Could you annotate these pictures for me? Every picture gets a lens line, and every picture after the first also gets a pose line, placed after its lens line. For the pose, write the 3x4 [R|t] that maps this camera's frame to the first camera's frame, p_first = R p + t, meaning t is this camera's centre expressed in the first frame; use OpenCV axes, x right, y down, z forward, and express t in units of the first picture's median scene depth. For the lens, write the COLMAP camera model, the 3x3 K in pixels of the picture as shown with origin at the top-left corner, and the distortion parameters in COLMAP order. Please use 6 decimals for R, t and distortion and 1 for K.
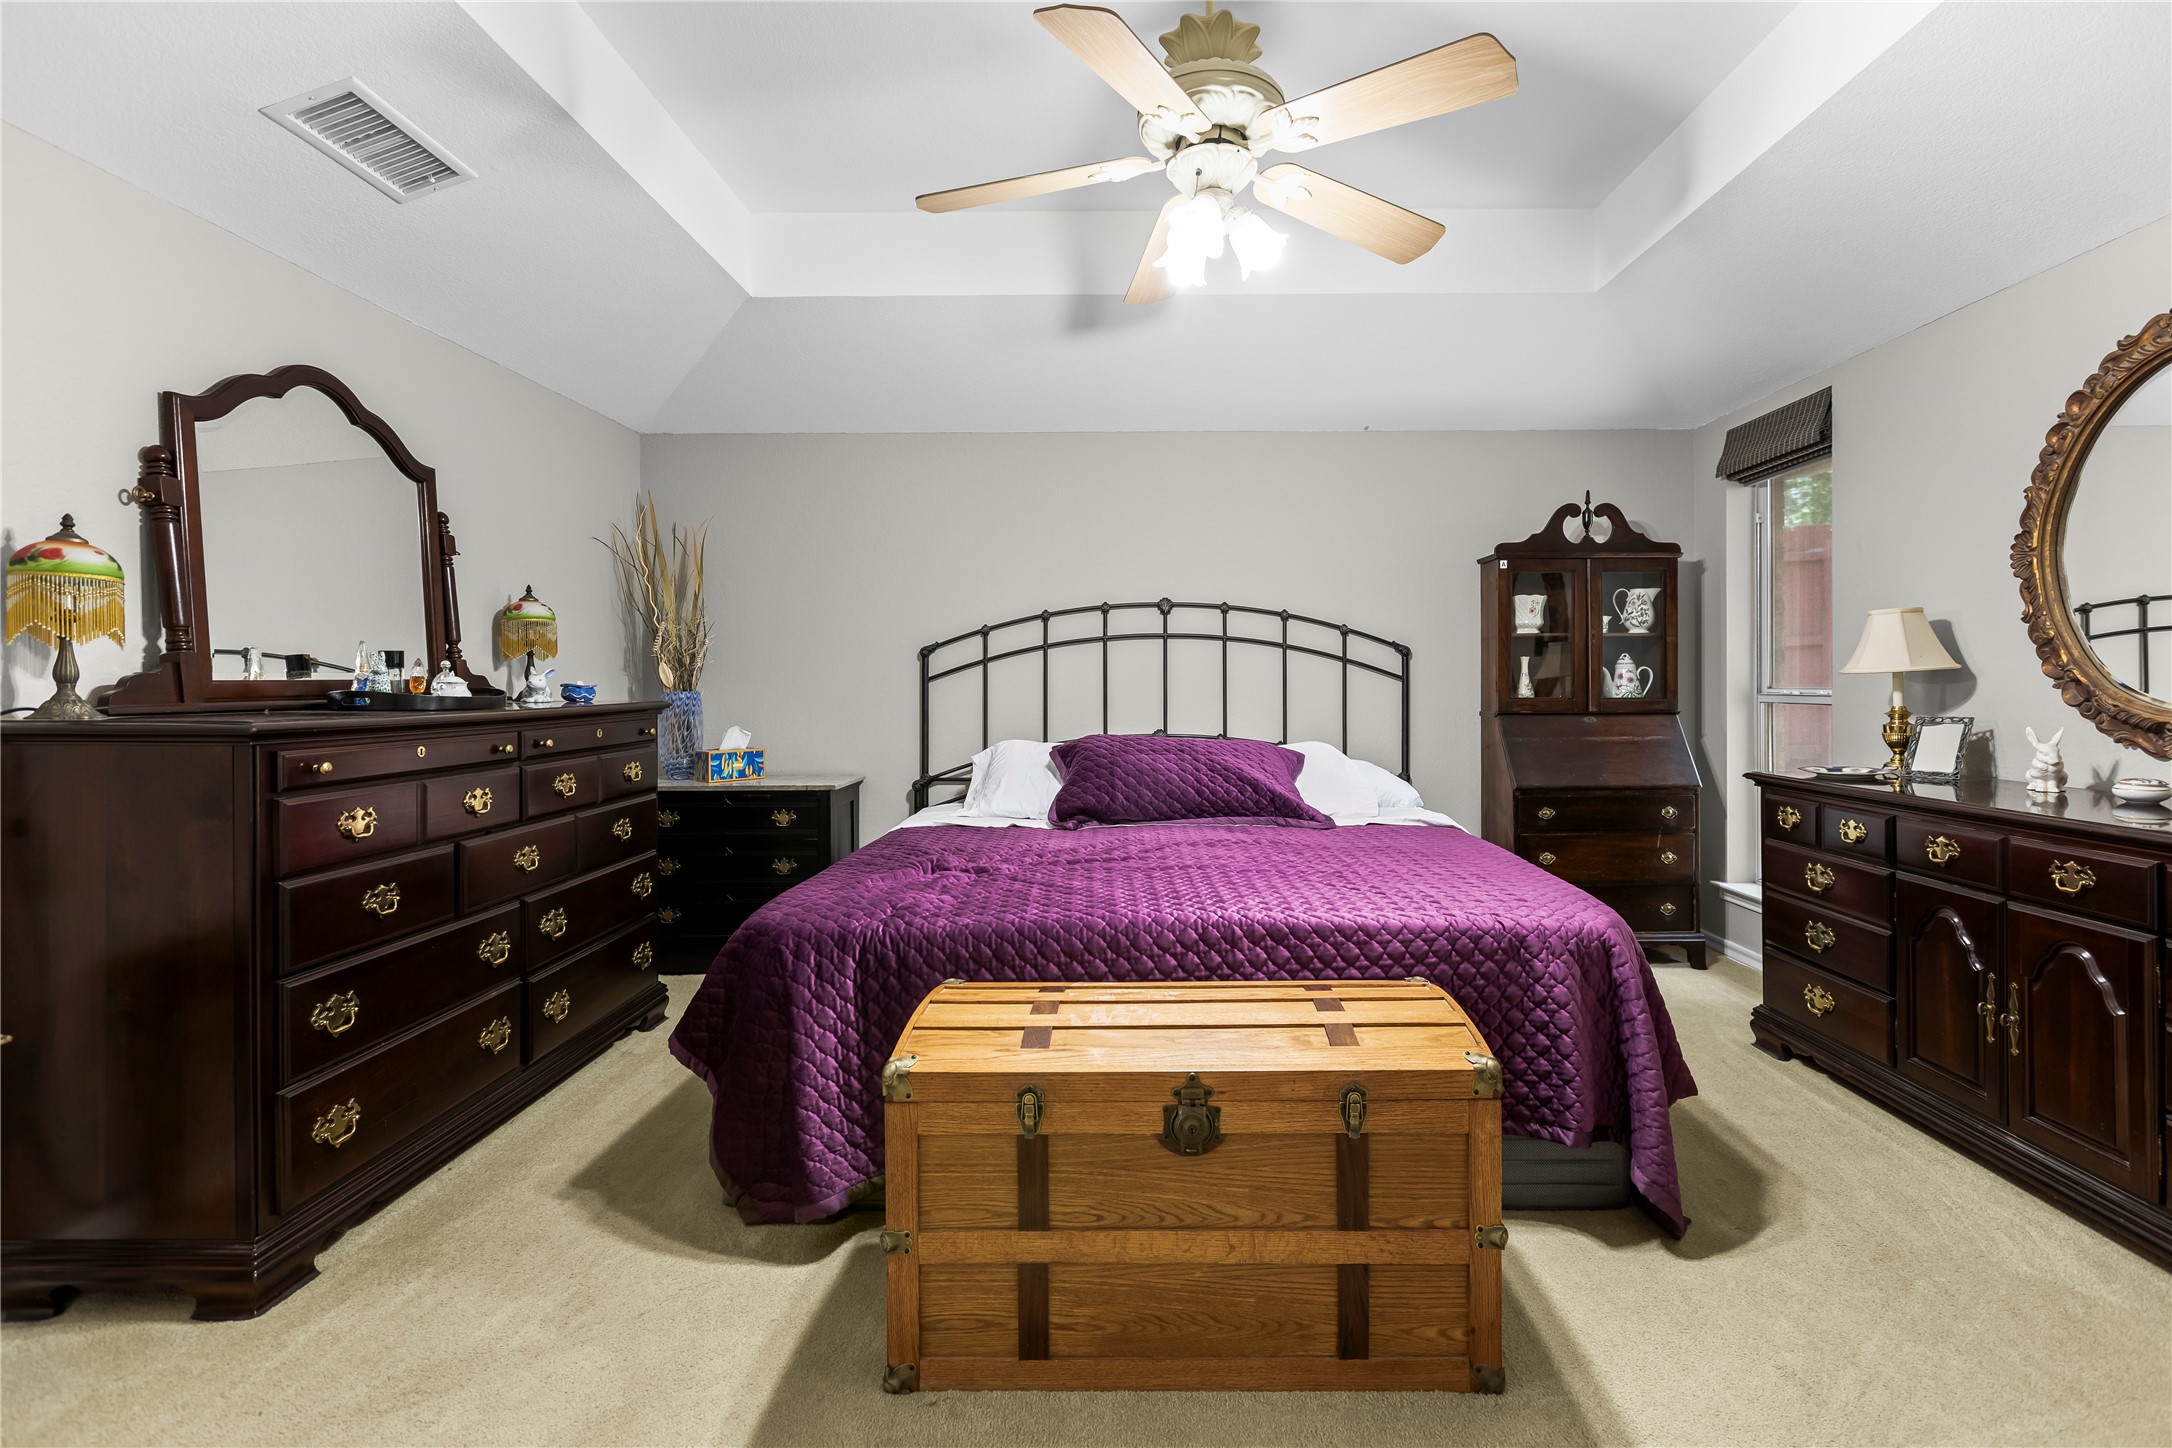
lens RADIAL K [[994.7, 0, 1134.5], [0, 994.7, 692.9], [0, 0, 1]] dist [0.000592, -0.001305]
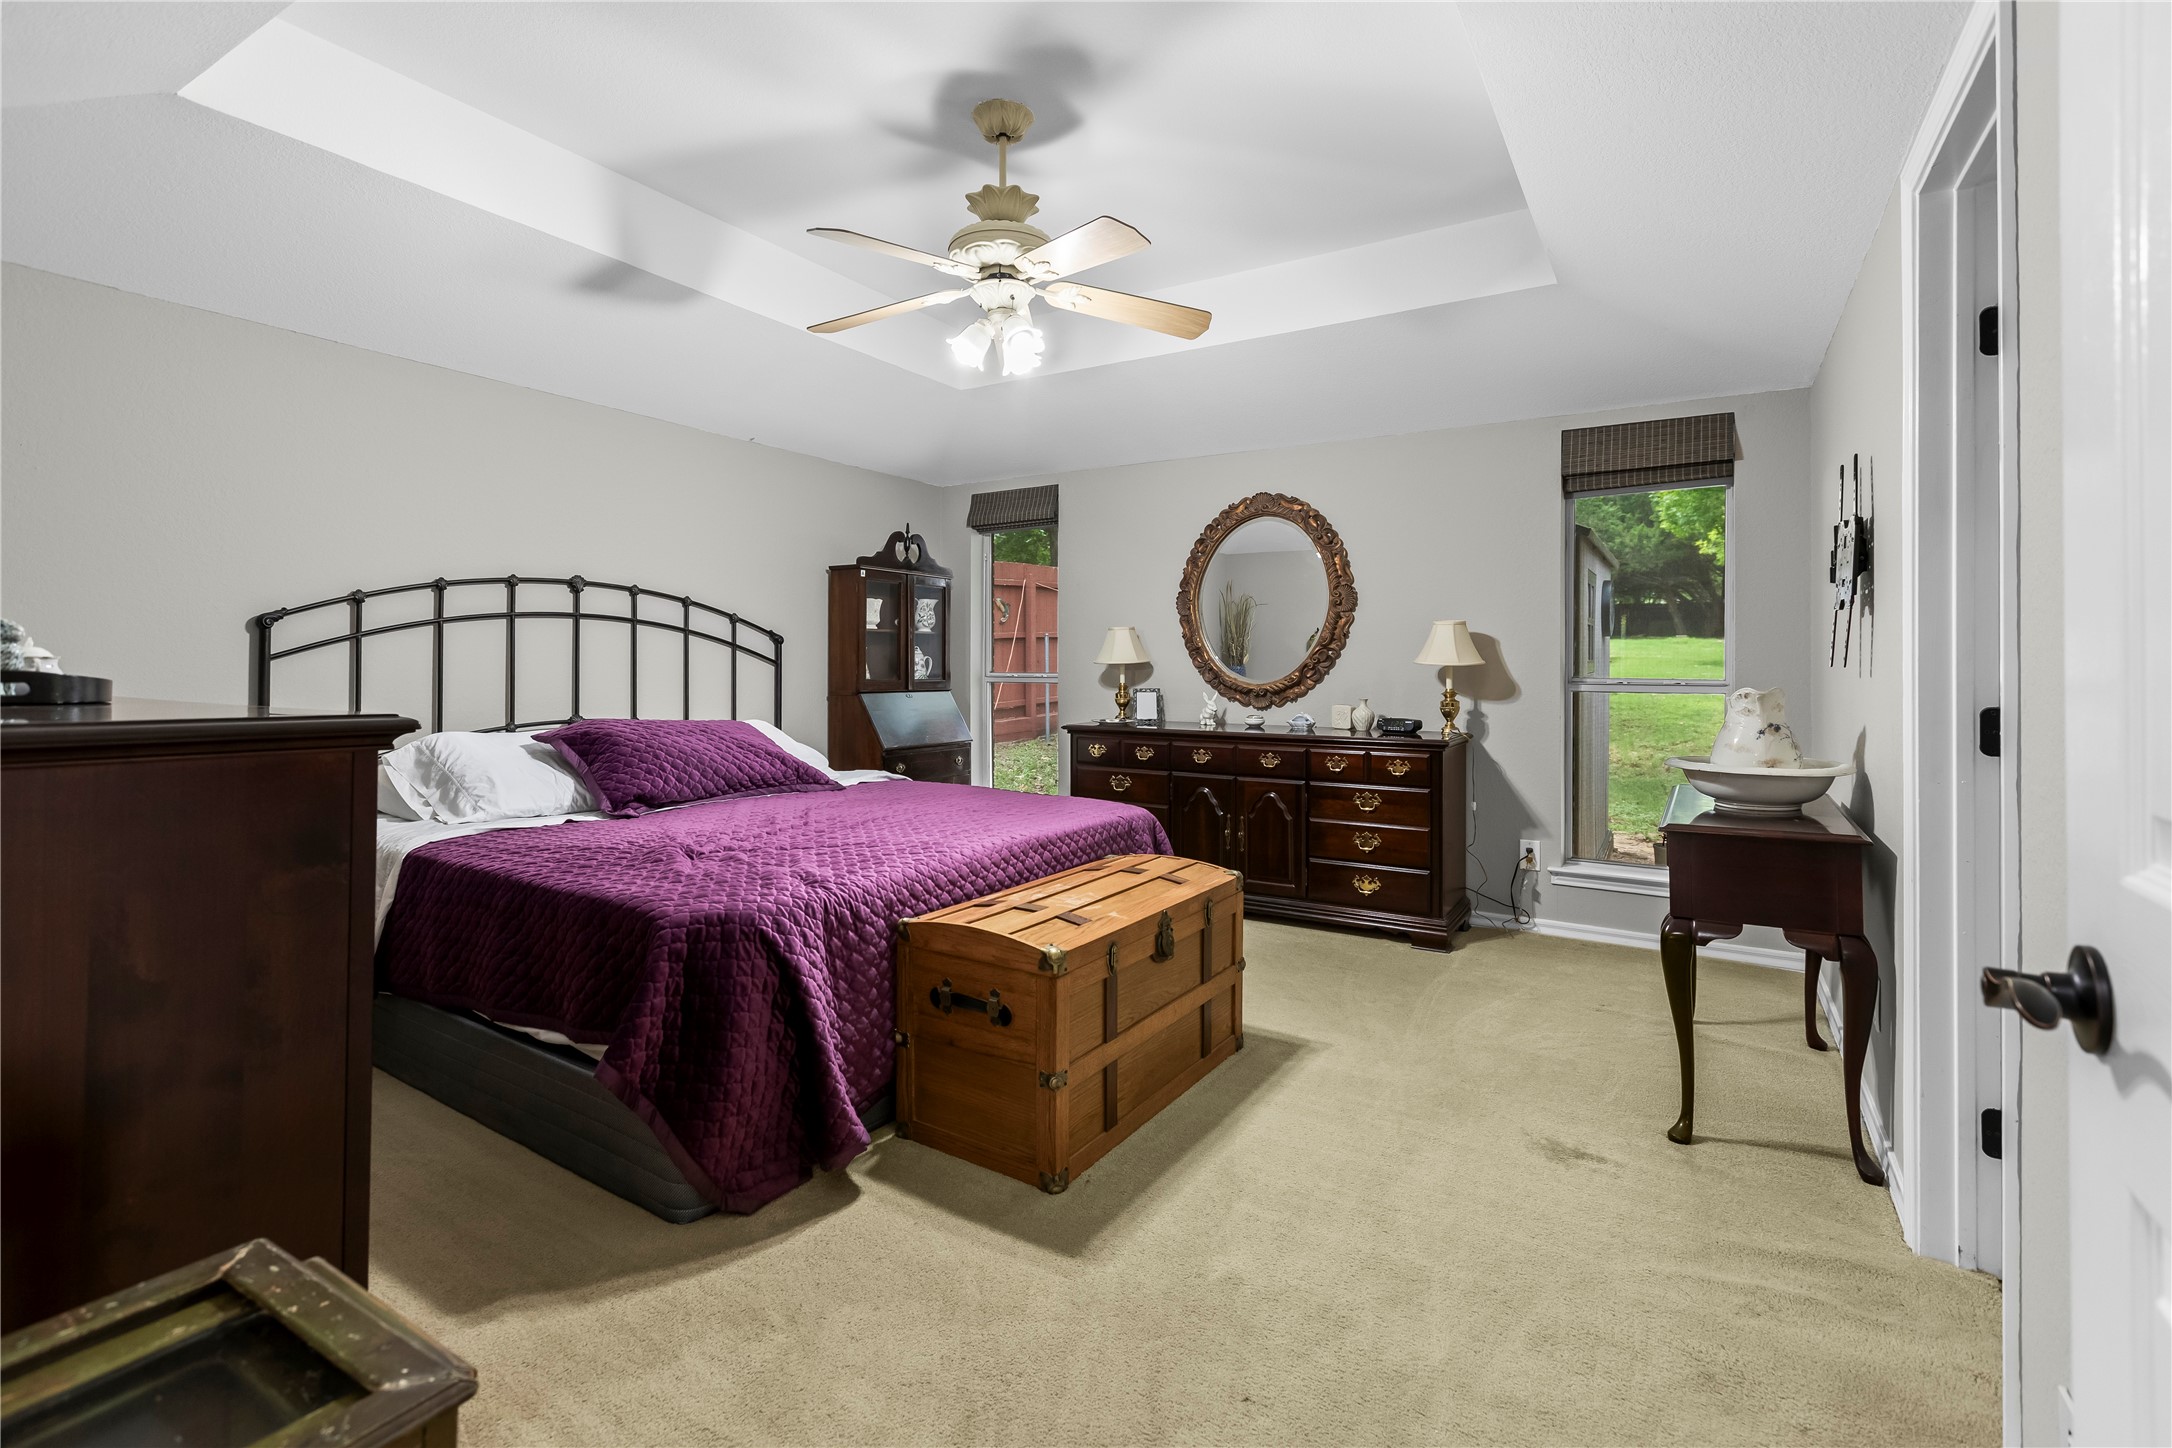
lens RADIAL K [[994.7, 0, 1082.9], [0, 994.7, 663.7], [0, 0, 1]] dist [0.000592, -0.001305]
pose [[0.529176, 0.009343, 0.848461, -0.621379], [0.000984, 0.999932, -0.011625, -0.000212], [-0.848512, 0.006987, 0.529131, 0.113246]]
